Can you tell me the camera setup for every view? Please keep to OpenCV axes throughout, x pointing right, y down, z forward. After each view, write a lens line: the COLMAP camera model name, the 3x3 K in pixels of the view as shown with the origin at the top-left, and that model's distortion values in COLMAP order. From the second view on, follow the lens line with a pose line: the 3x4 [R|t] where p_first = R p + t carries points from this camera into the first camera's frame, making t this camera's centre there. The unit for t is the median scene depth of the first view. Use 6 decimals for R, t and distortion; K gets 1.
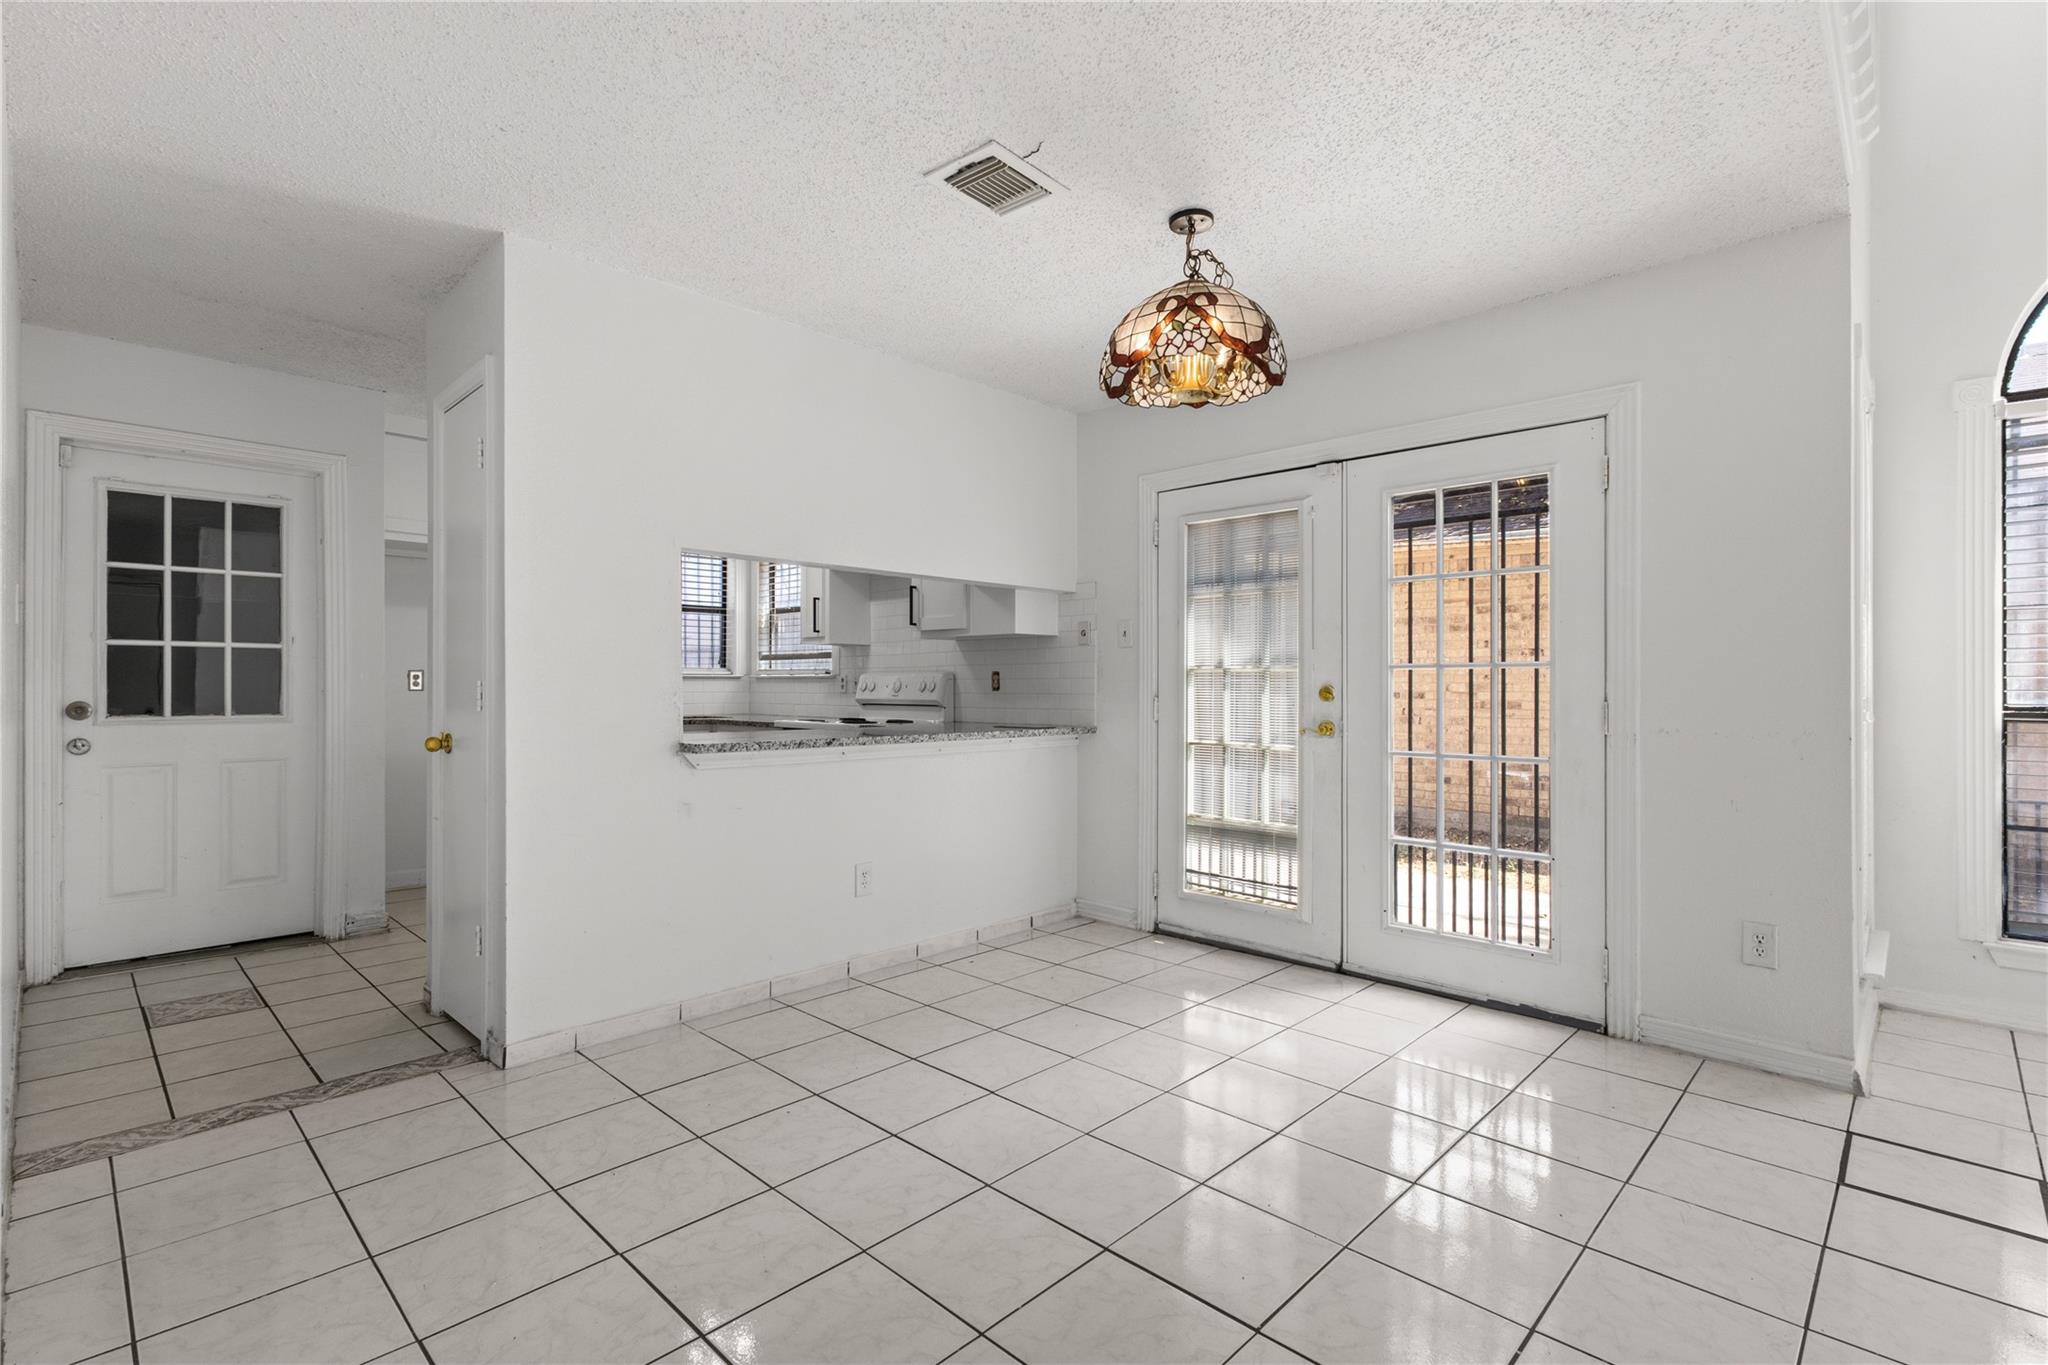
lens RADIAL K [[952.1, 0, 1028.0], [0, 952.1, 677.5], [0, 0, 1]] dist [0.000266, 0.002400]
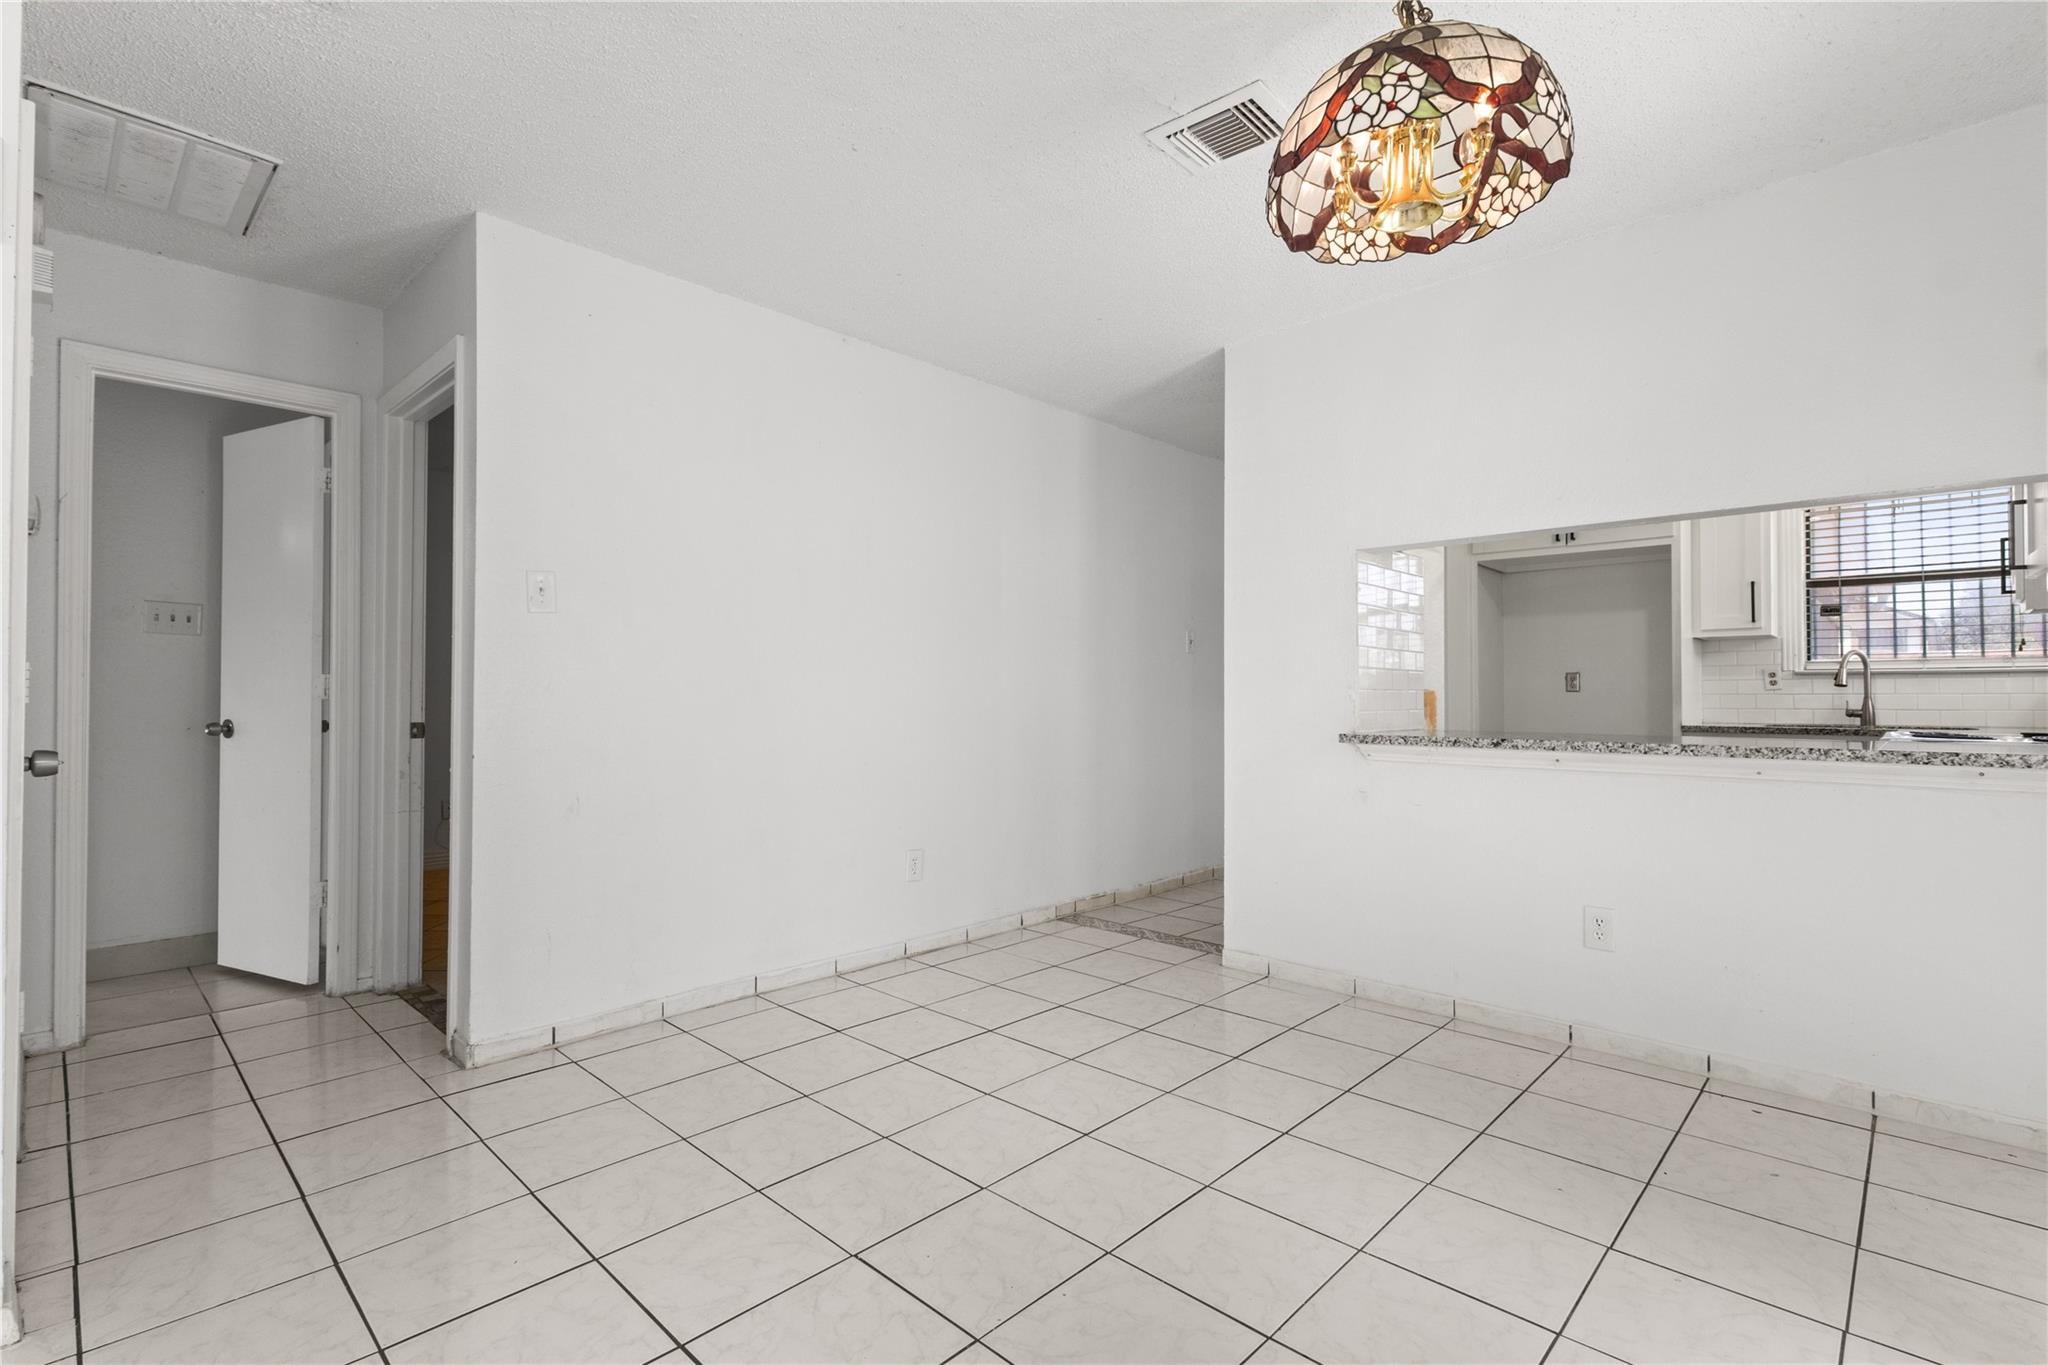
lens RADIAL K [[952.1, 0, 1016.2], [0, 952.1, 680.9], [0, 0, 1]] dist [0.000266, 0.002400]
pose [[0.004748, -0.016336, -0.999855, 0.558511], [0.007061, 0.999842, -0.016302, 0.019785], [0.999964, -0.006982, 0.004862, 0.490791]]
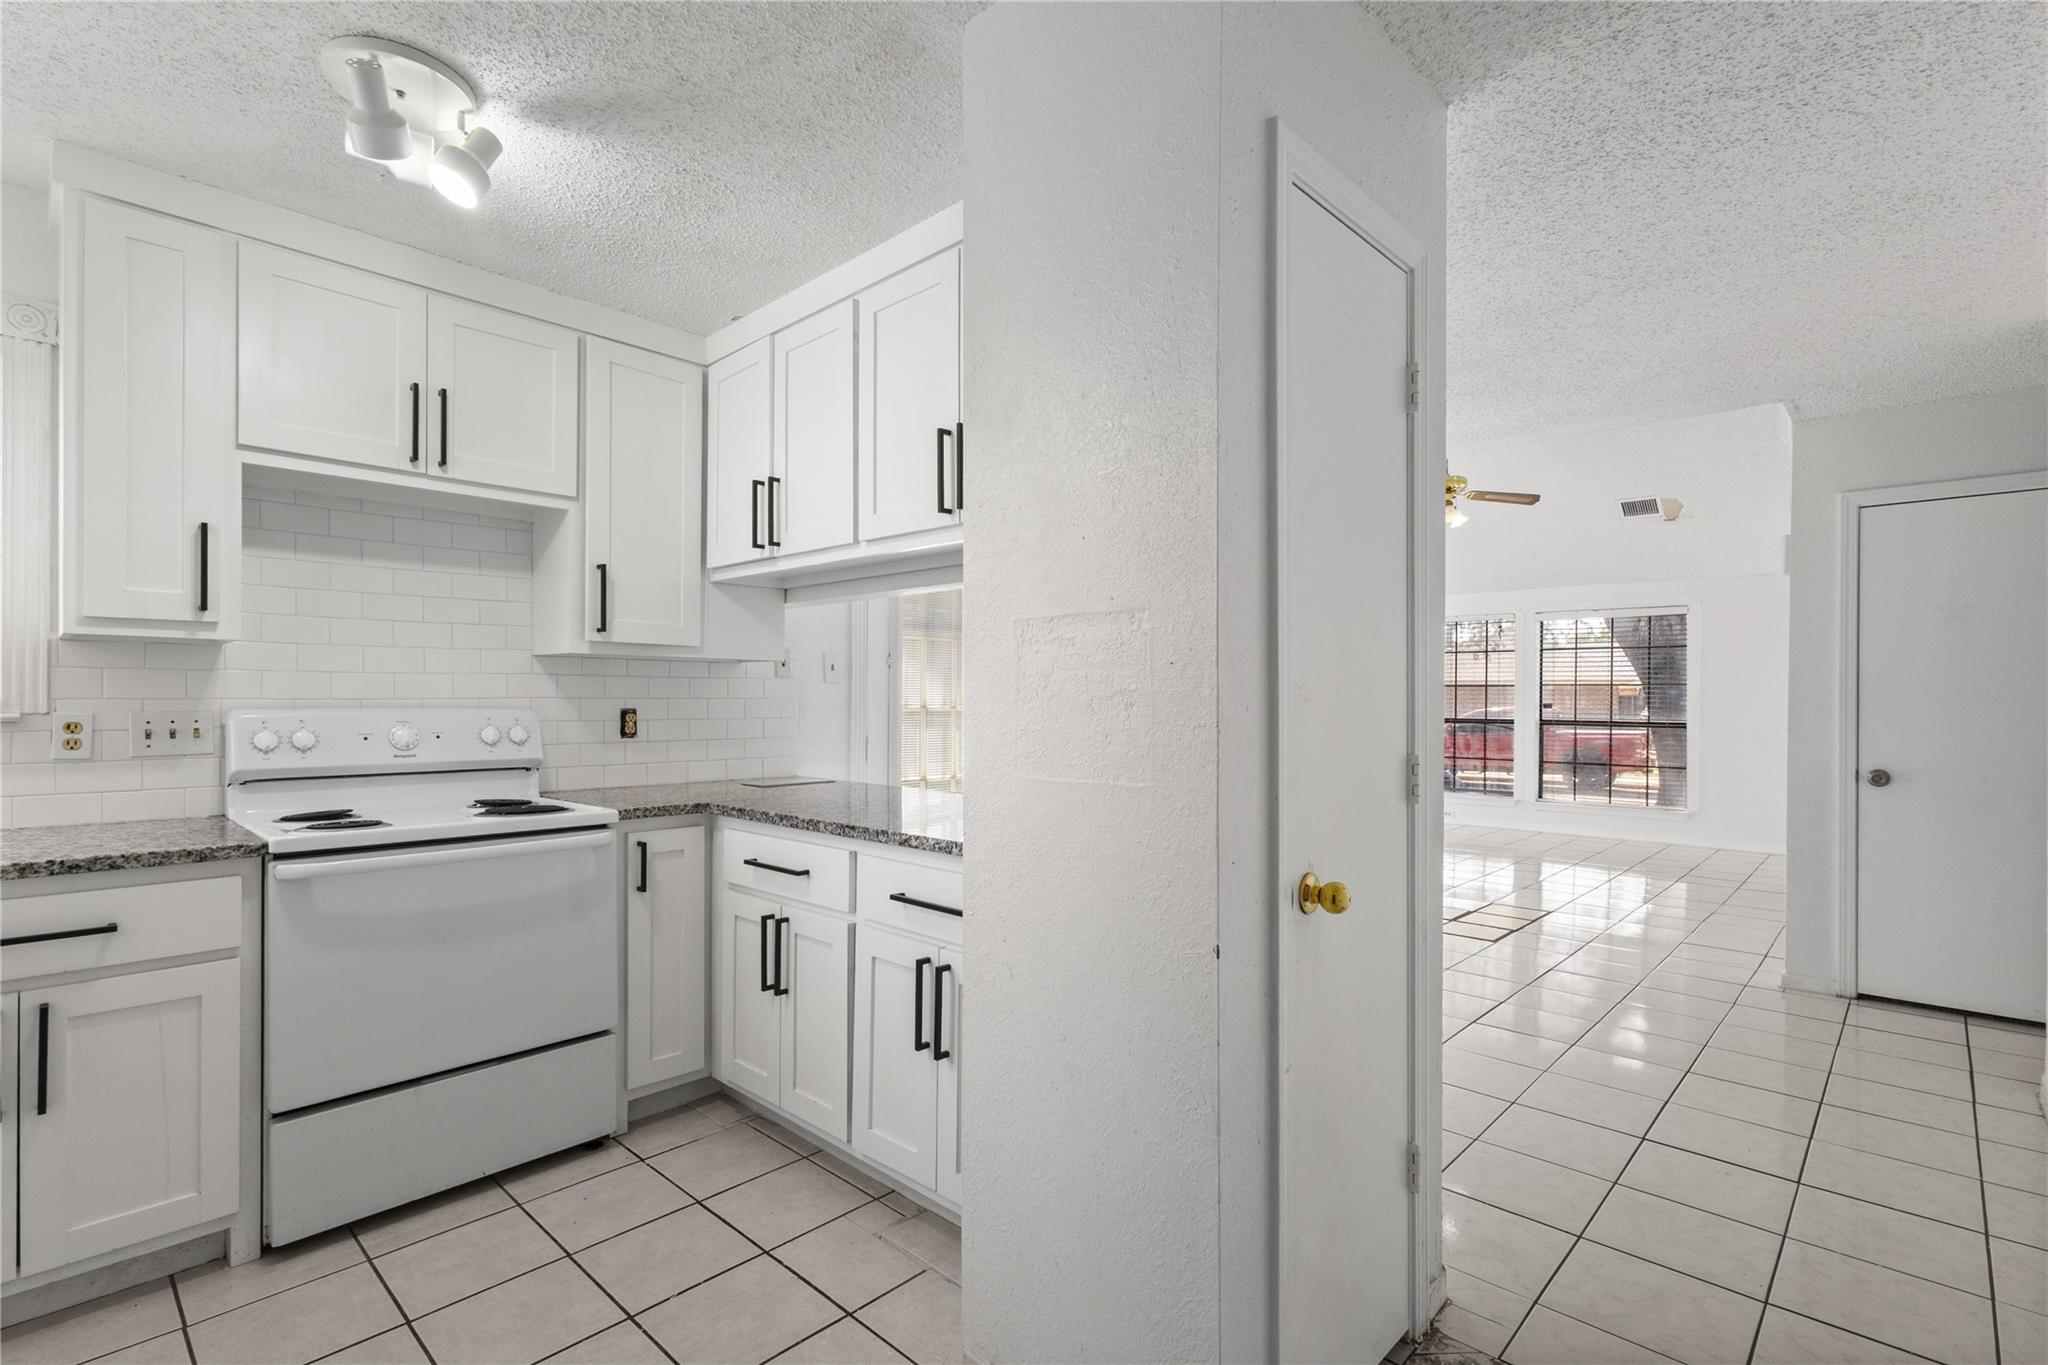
lens RADIAL K [[952.1, 0, 1025.6], [0, 952.1, 697.0], [0, 0, 1]] dist [0.000266, 0.002400]
pose [[-0.014244, 0.000827, 0.999898, -0.882536], [-0.015184, 0.999884, -0.001043, -0.022305], [-0.999783, -0.015197, -0.014230, 0.927371]]
